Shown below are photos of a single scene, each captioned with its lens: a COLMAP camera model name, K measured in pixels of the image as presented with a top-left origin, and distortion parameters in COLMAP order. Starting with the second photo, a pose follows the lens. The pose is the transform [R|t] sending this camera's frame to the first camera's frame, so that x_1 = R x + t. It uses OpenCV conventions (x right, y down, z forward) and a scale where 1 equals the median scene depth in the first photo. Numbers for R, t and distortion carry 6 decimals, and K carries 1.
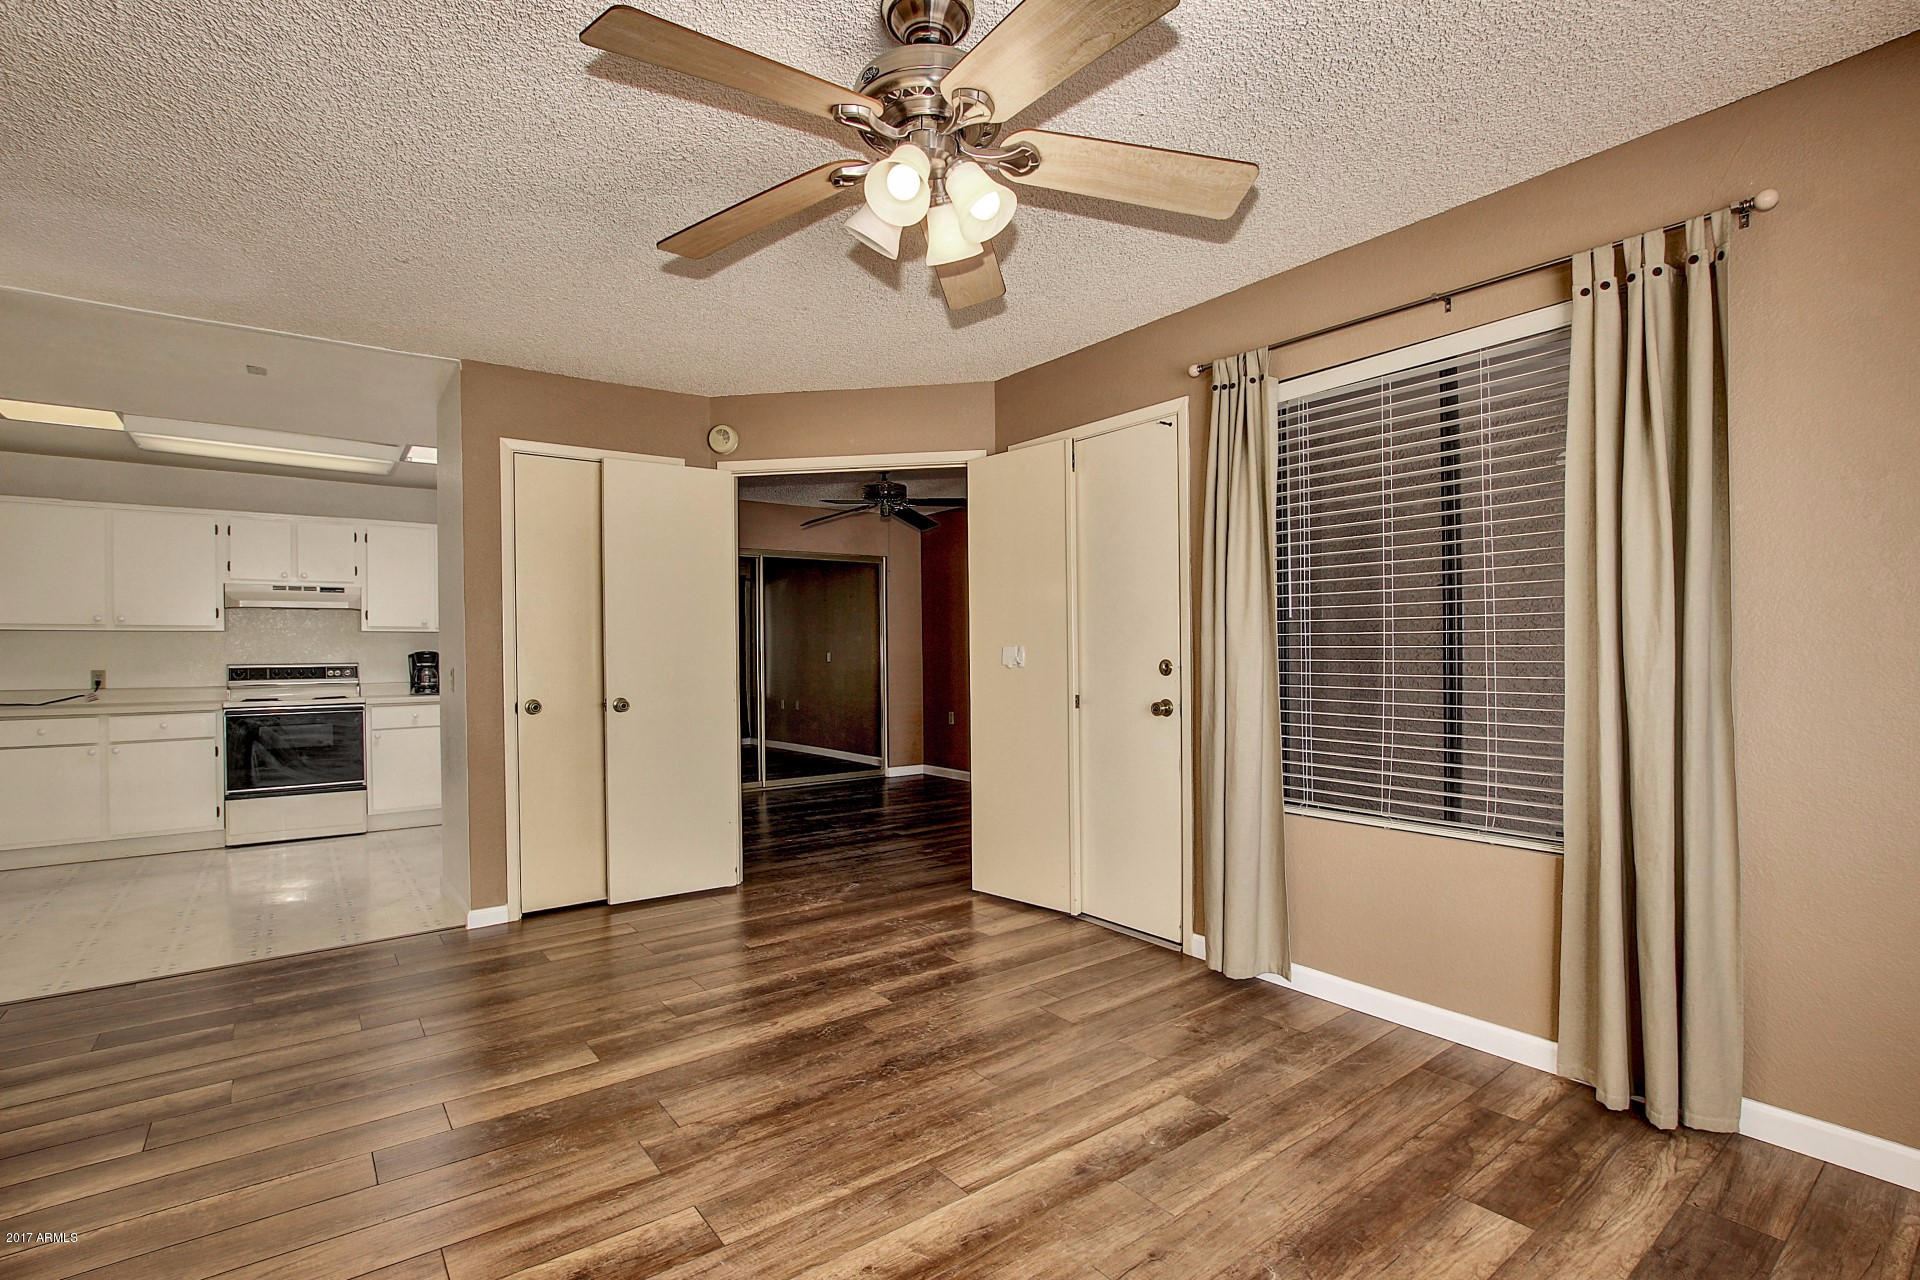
lens RADIAL K [[899.0, 0, 955.4], [0, 899.0, 654.3], [0, 0, 1]] dist [-0.027054, 0.000352]
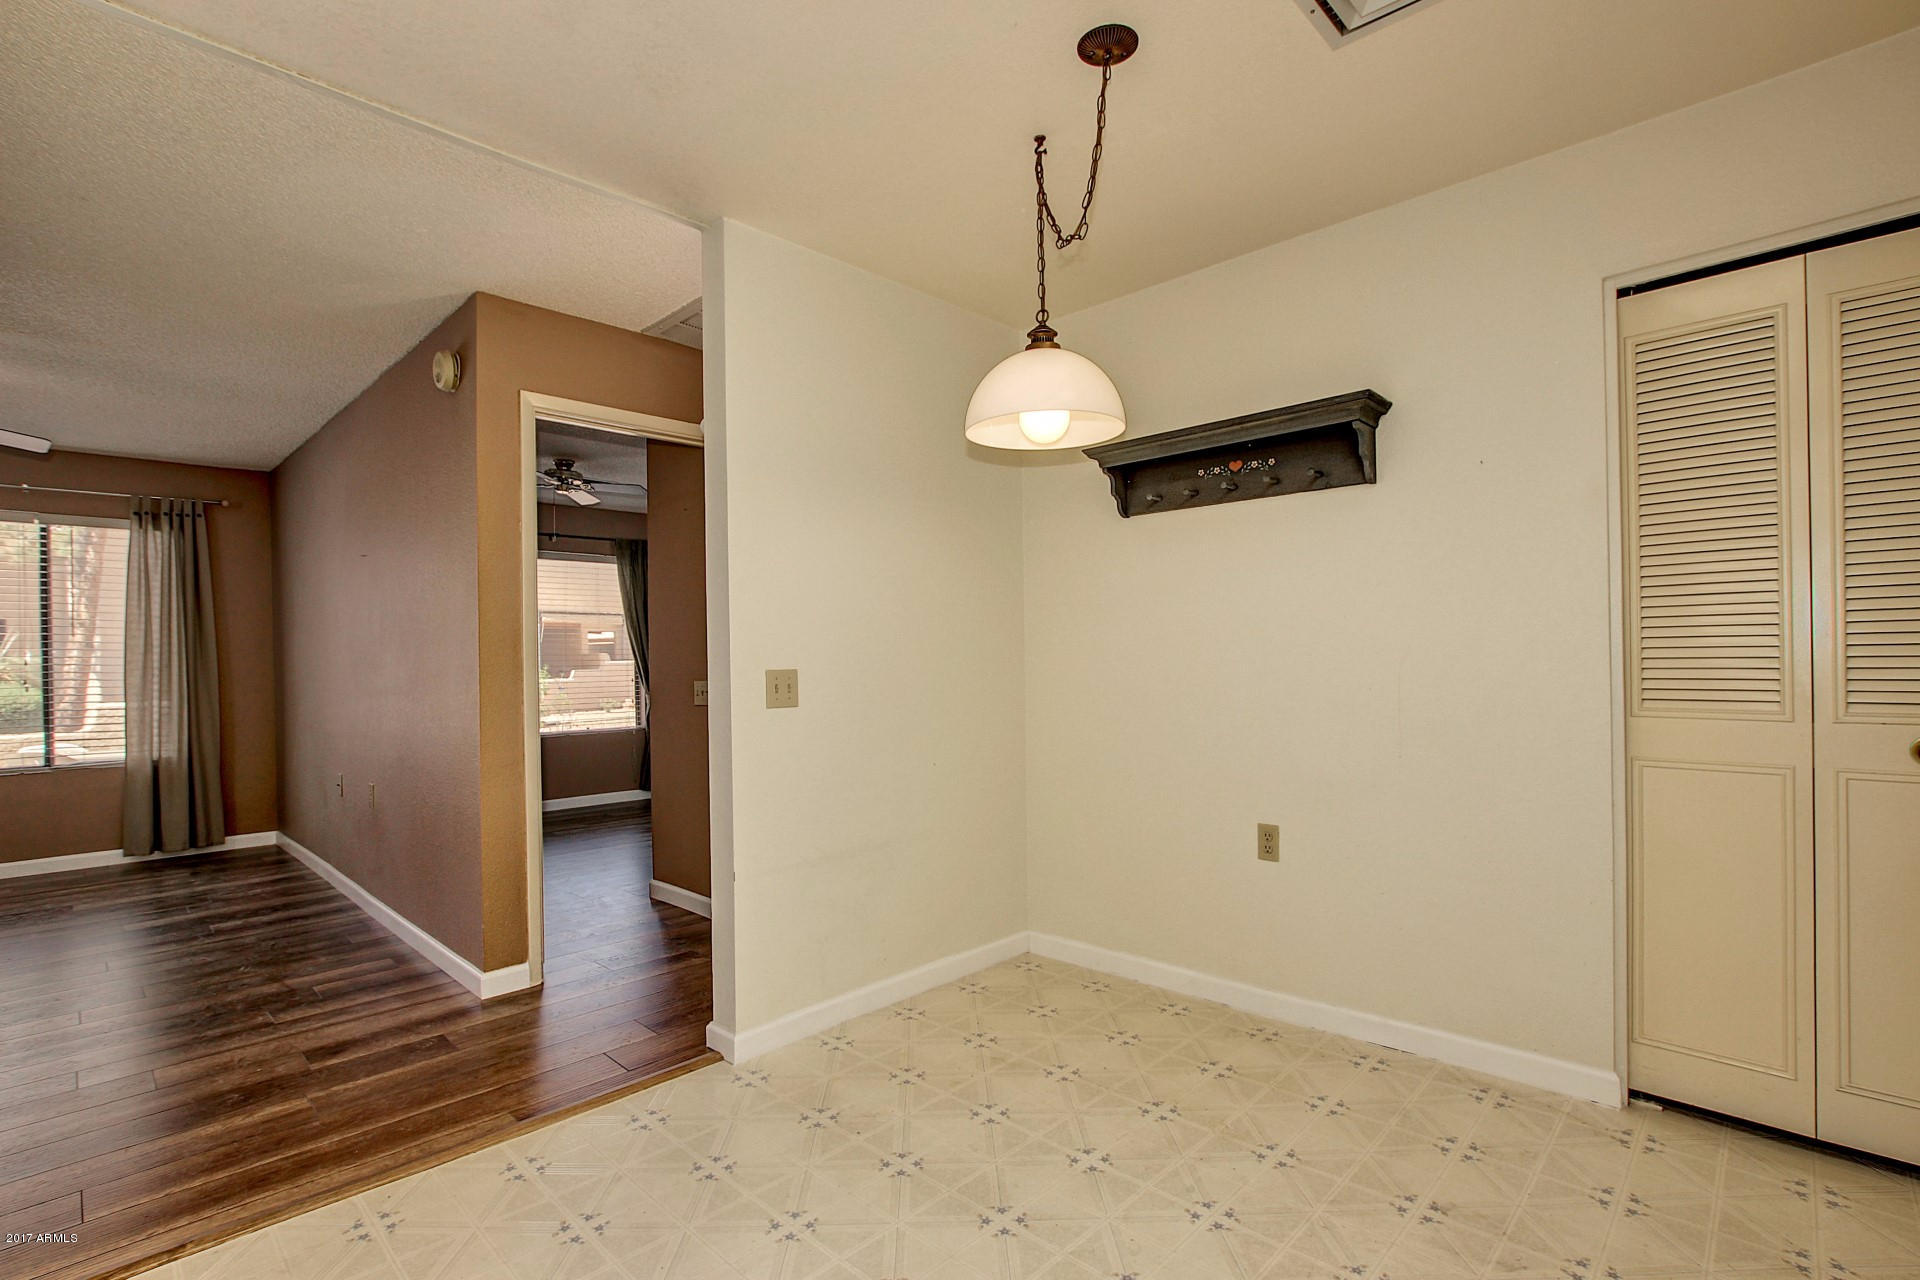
lens RADIAL K [[899.0, 0, 955.4], [0, 899.0, 654.3], [0, 0, 1]] dist [-0.027054, 0.000352]
pose [[-0.988725, 0.026909, -0.147304, -1.390300], [0.027317, 0.999627, -0.000746, 0.017177], [0.147229, -0.004761, -0.989091, 2.047853]]
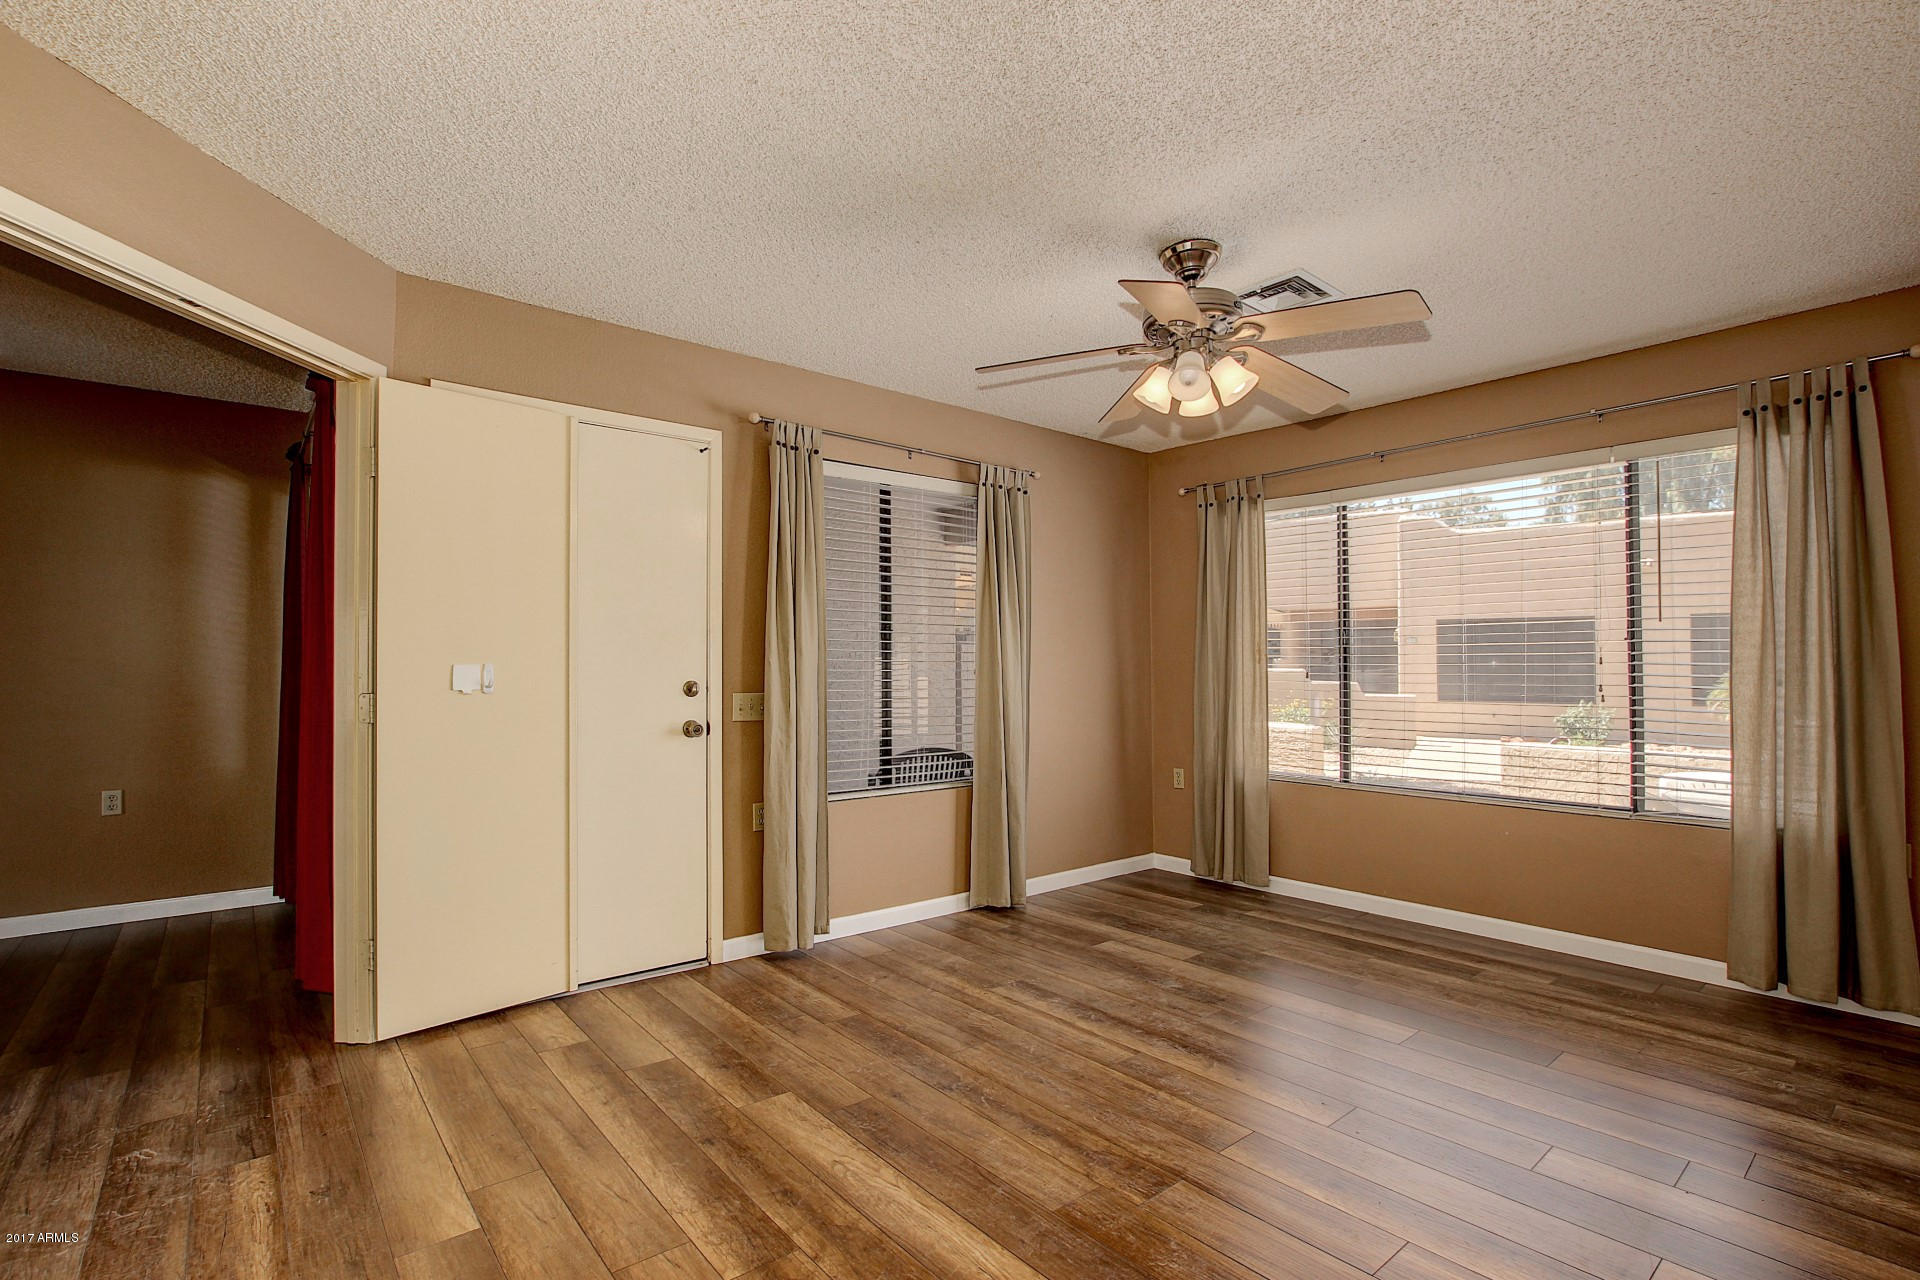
lens RADIAL K [[892.4, 0, 951.7], [0, 892.4, 657.7], [0, 0, 1]] dist [-0.022065, 0.001577]
pose [[-0.044600, 0.024747, 0.998698, -0.999130], [0.002216, 0.999693, -0.024673, 0.006479], [-0.999002, 0.001112, -0.044642, 0.970416]]
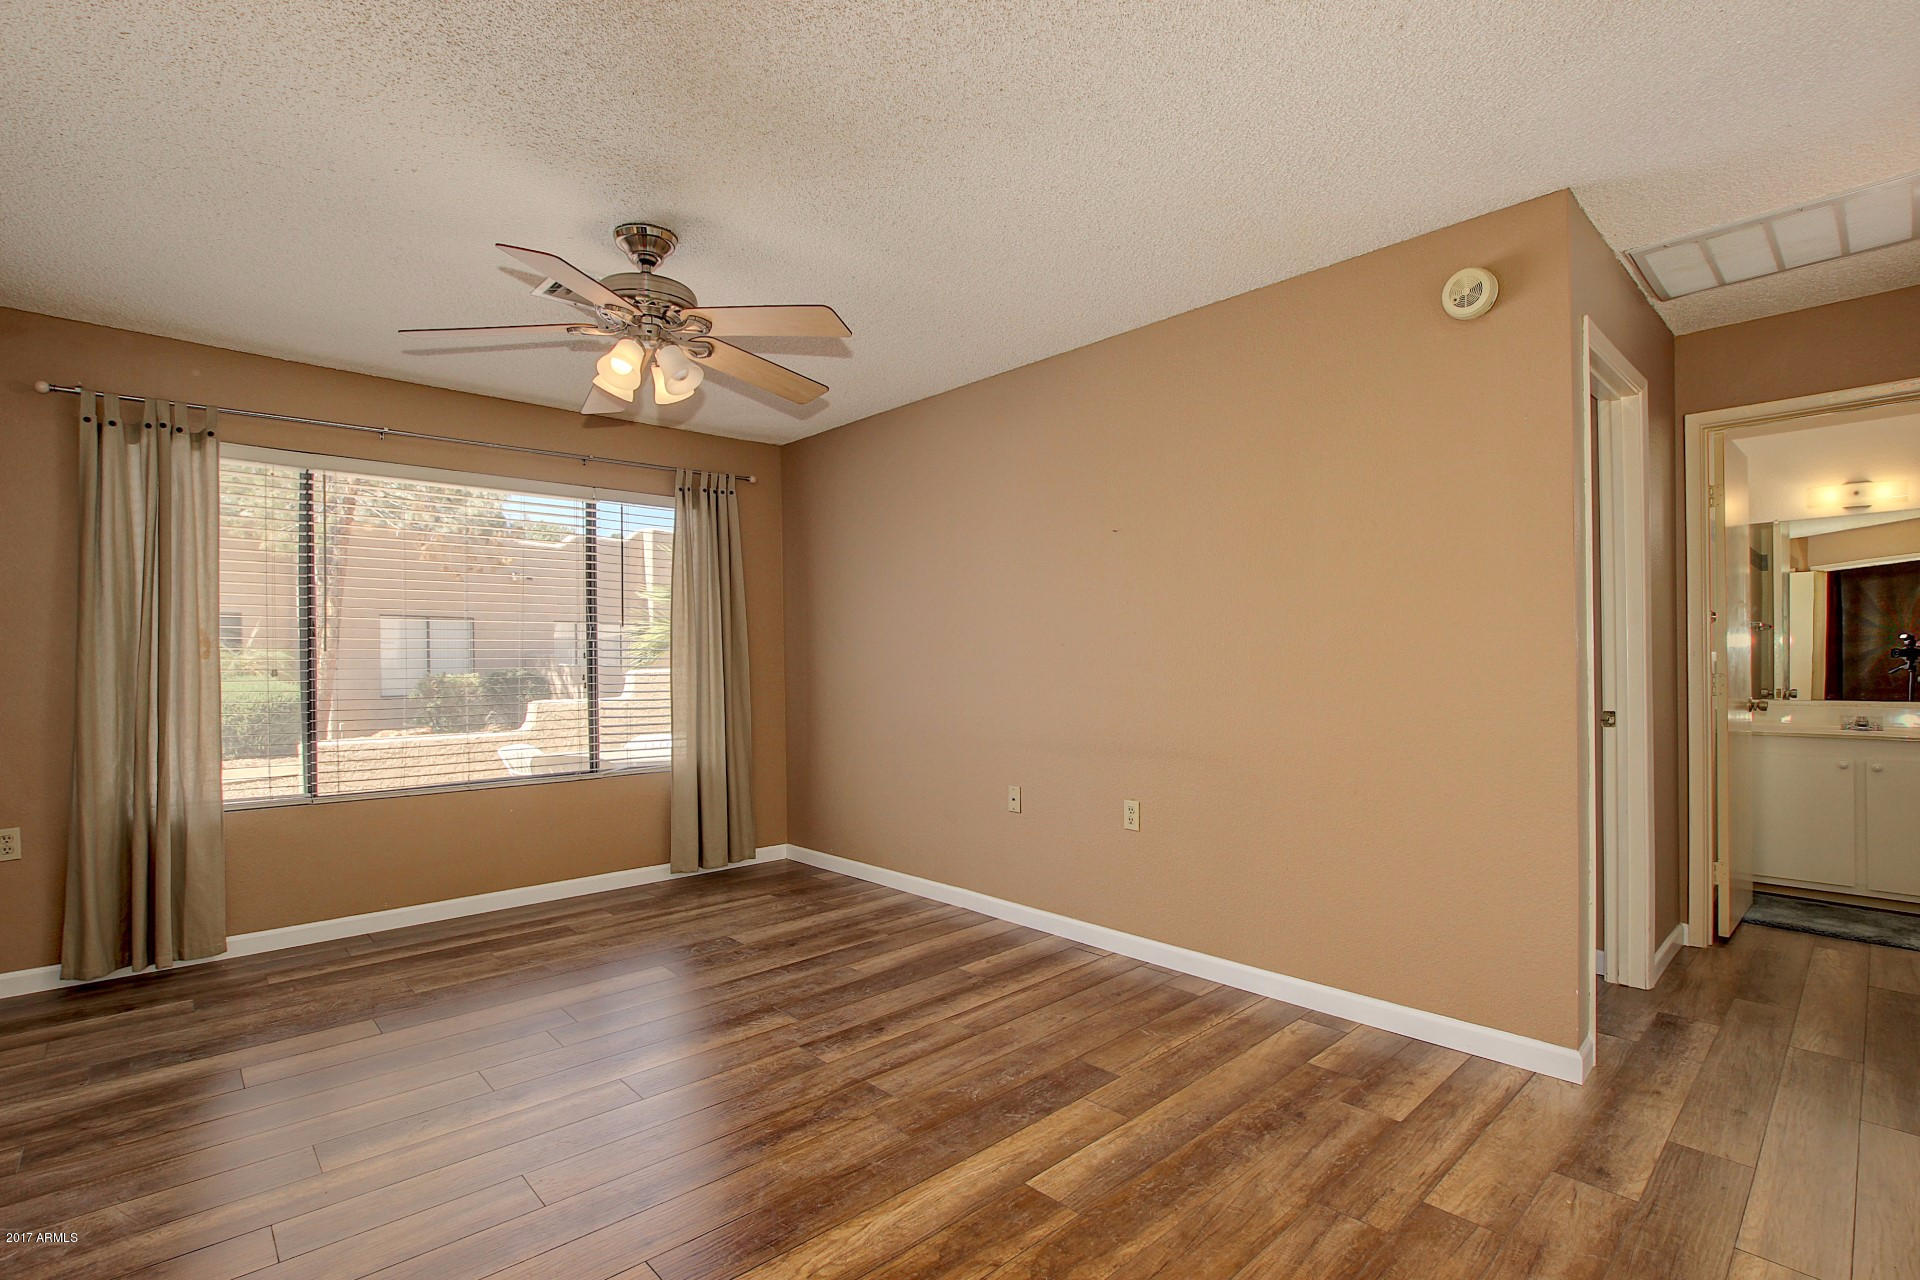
lens RADIAL K [[892.4, 0, 951.7], [0, 892.4, 657.7], [0, 0, 1]] dist [-0.022065, 0.001577]
pose [[-0.995476, 0.021087, -0.092644, -0.258553], [0.021033, 0.999778, 0.001558, -0.003750], [0.092656, -0.000397, -0.995698, 1.662869]]
